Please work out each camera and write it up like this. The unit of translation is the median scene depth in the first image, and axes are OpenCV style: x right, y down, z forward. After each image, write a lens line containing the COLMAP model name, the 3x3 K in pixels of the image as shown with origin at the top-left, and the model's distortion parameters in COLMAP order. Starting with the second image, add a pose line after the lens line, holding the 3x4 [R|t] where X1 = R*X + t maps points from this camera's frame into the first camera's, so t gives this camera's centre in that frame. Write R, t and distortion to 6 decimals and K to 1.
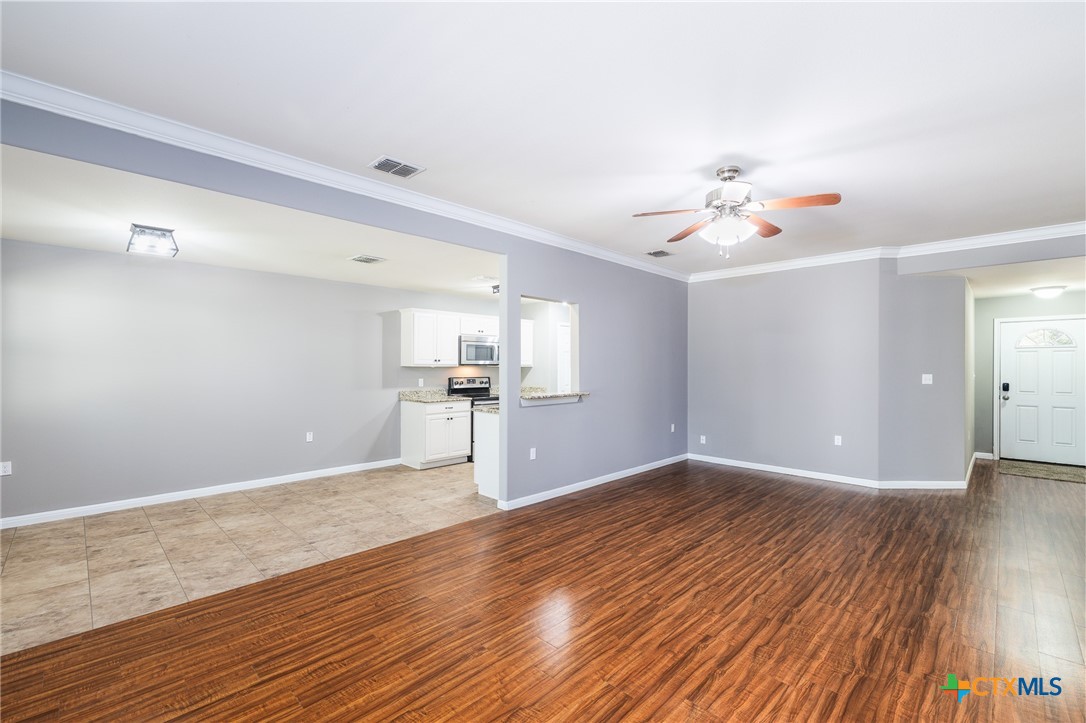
lens RADIAL K [[467.7, 0, 540.8], [0, 467.7, 366.5], [0, 0, 1]] dist [-0.002540, -0.000006]
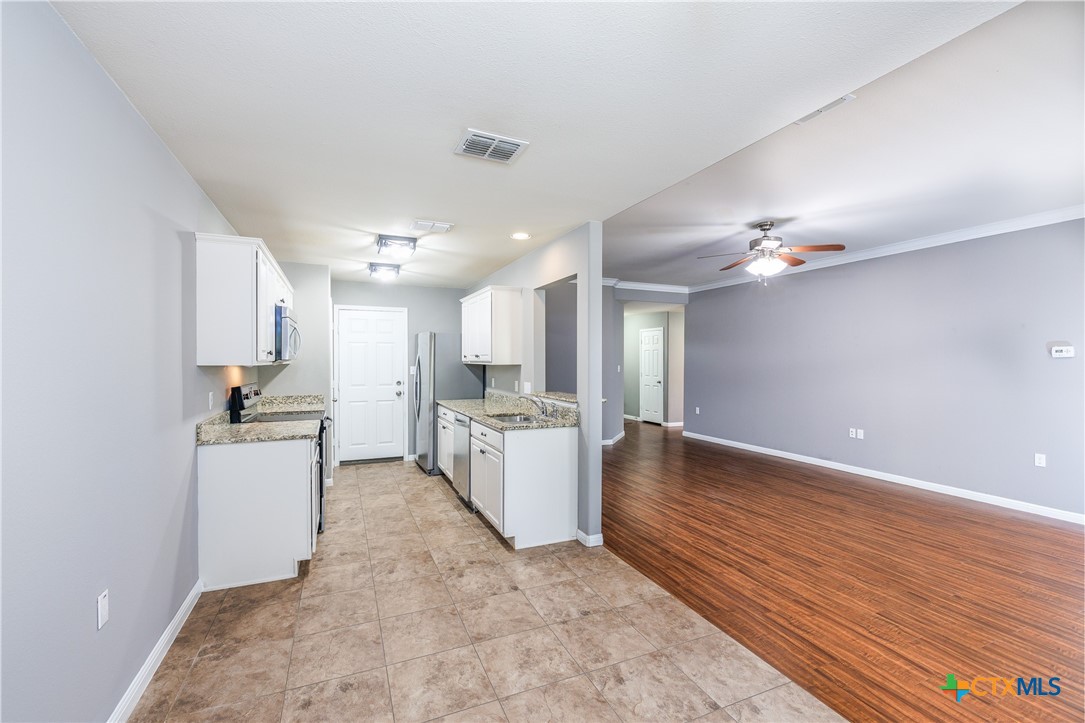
lens RADIAL K [[465.0, 0, 542.0], [0, 465.0, 363.4], [0, 0, 1]] dist [-0.000772, 0.000682]
pose [[0.367590, -0.010508, 0.929928, -0.960878], [0.003021, 0.999944, 0.010104, -0.009799], [-0.929983, -0.000905, 0.367602, 0.914165]]
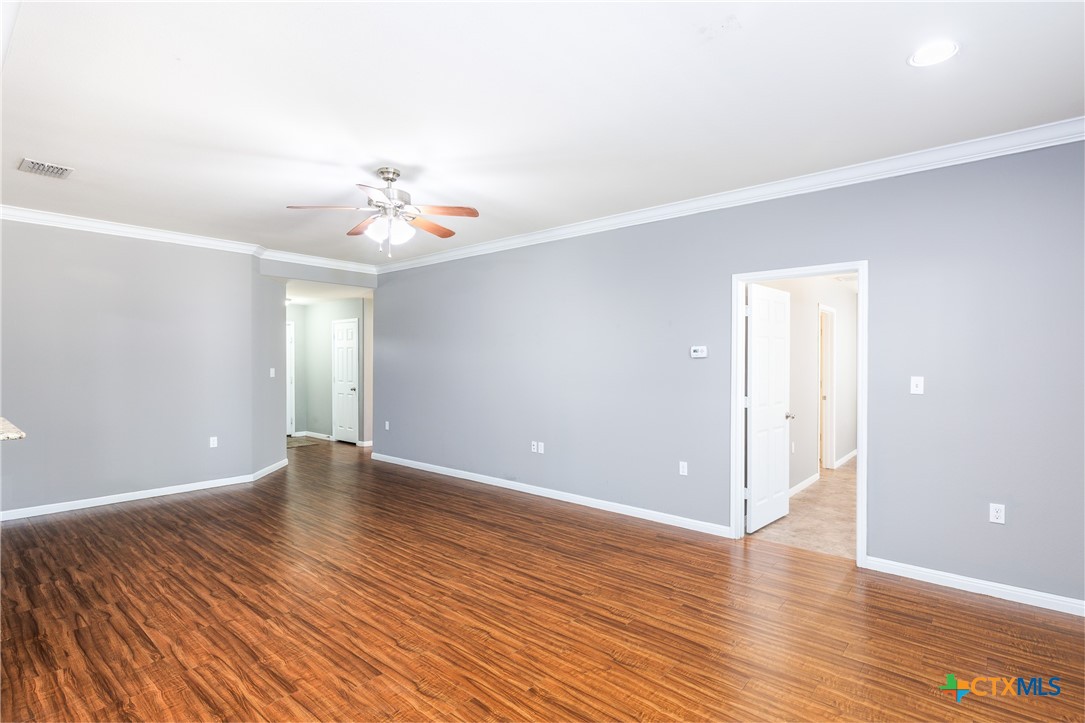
lens RADIAL K [[532.2, 0, 542.5], [0, 532.2, 361.5], [0, 0, 1]] dist [0.005018, 0.000246]
pose [[-0.070709, -0.004891, 0.997485, -0.652415], [0.000796, 0.999987, 0.004959, -0.006972], [-0.997497, 0.001144, -0.070704, 0.615940]]
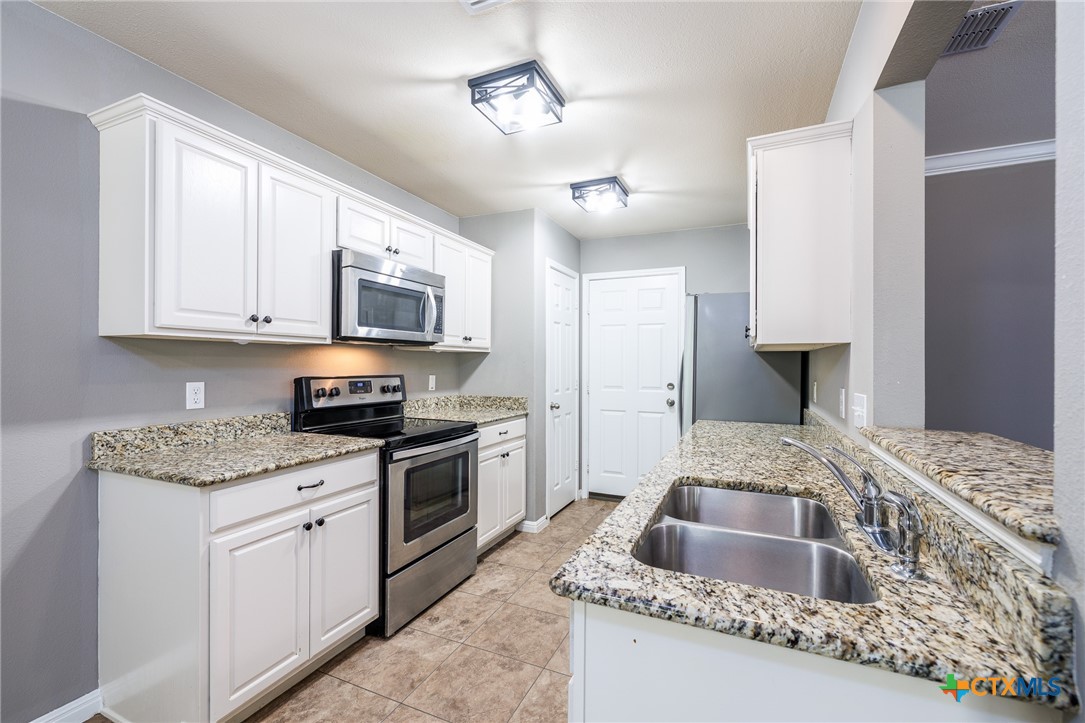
lens RADIAL K [[465.0, 0, 542.0], [0, 465.0, 363.4], [0, 0, 1]] dist [-0.000772, 0.000682]
pose [[0.934261, 0.000263, 0.356591, -0.268233], [0.000559, 0.999997, -0.002201, 0.025416], [-0.356590, 0.002256, 0.934258, 1.113364]]
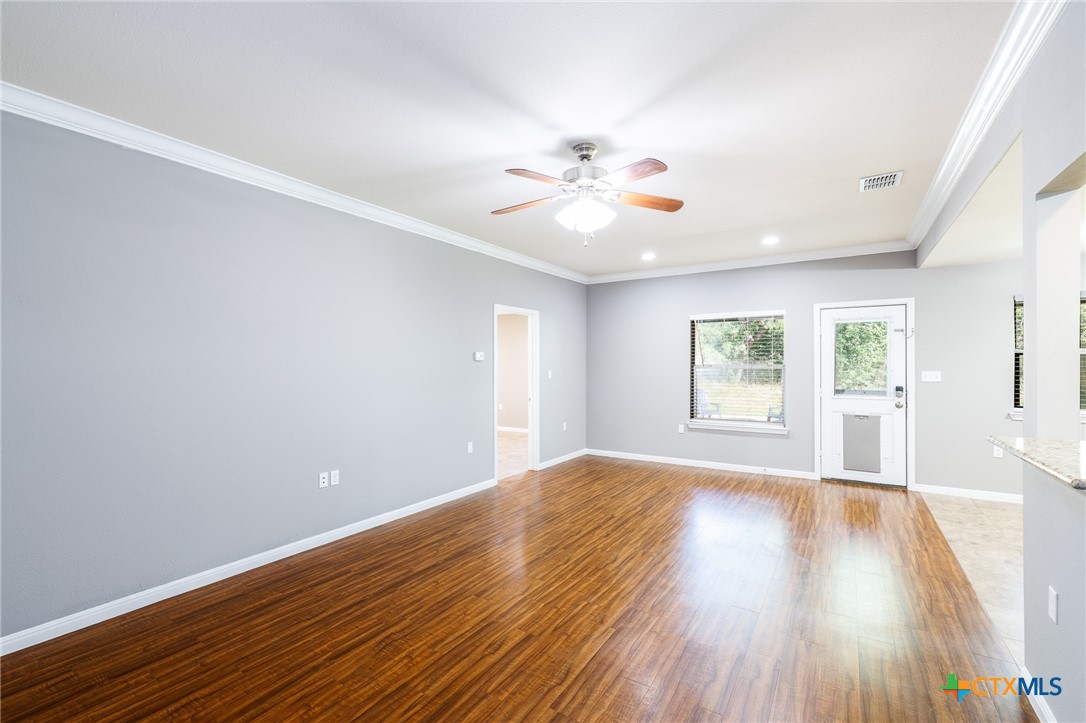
lens RADIAL K [[465.4, 0, 542.5], [0, 465.4, 363.4], [0, 0, 1]] dist [-0.000772, 0.000682]
pose [[-0.979226, -0.002464, -0.202758, 0.545362], [-0.002617, 0.999996, 0.000485, -0.003291], [0.202757, 0.001005, -0.979229, 1.533445]]
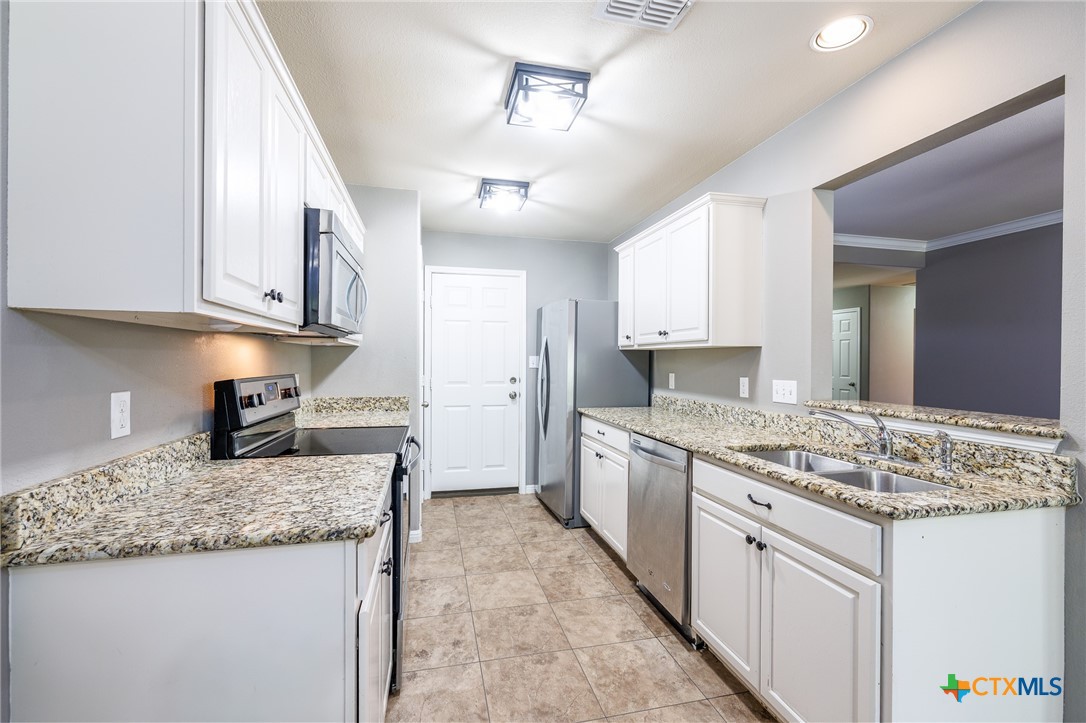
lens RADIAL K [[467.7, 0, 543.0], [0, 467.7, 361.5], [0, 0, 1]] dist [0.001358, 0.000353]
pose [[0.522914, -0.003605, 0.852378, -0.553569], [-0.001738, 0.999984, 0.005295, 0.022956], [-0.852384, -0.004250, 0.522900, 1.329540]]
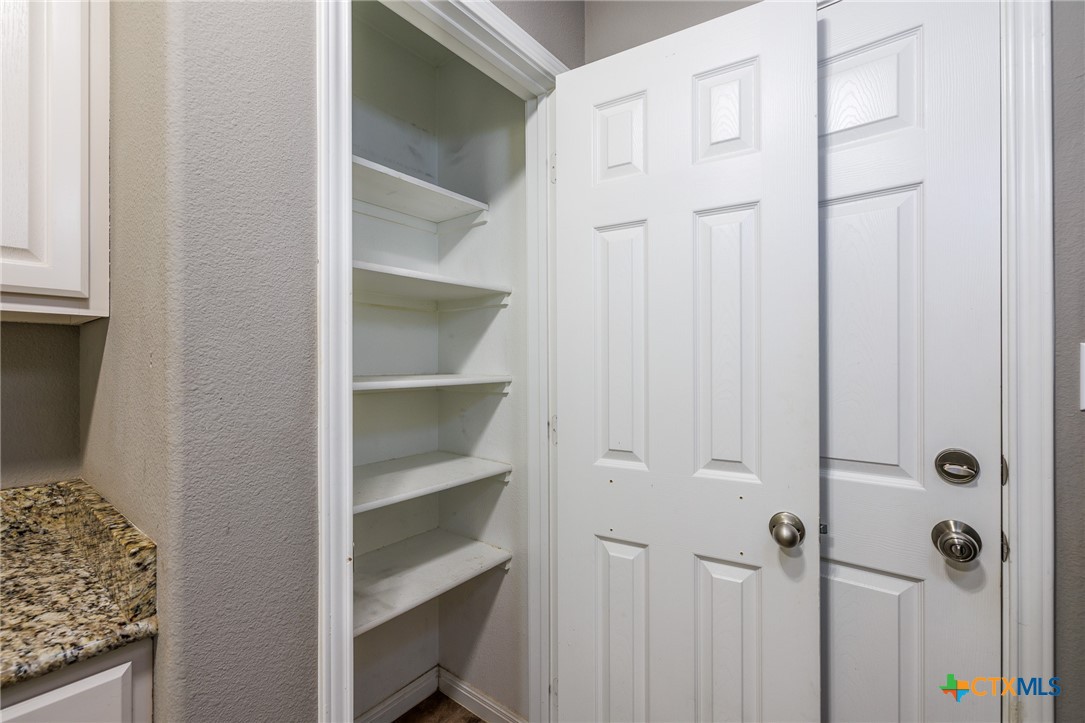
lens RADIAL K [[465.0, 0, 542.0], [0, 465.0, 363.4], [0, 0, 1]] dist [-0.000772, 0.000682]
pose [[0.993252, -0.006165, 0.115812, 0.148192], [0.006514, 0.999975, -0.002633, 0.024050], [-0.115793, 0.003370, 0.993268, 1.782659]]
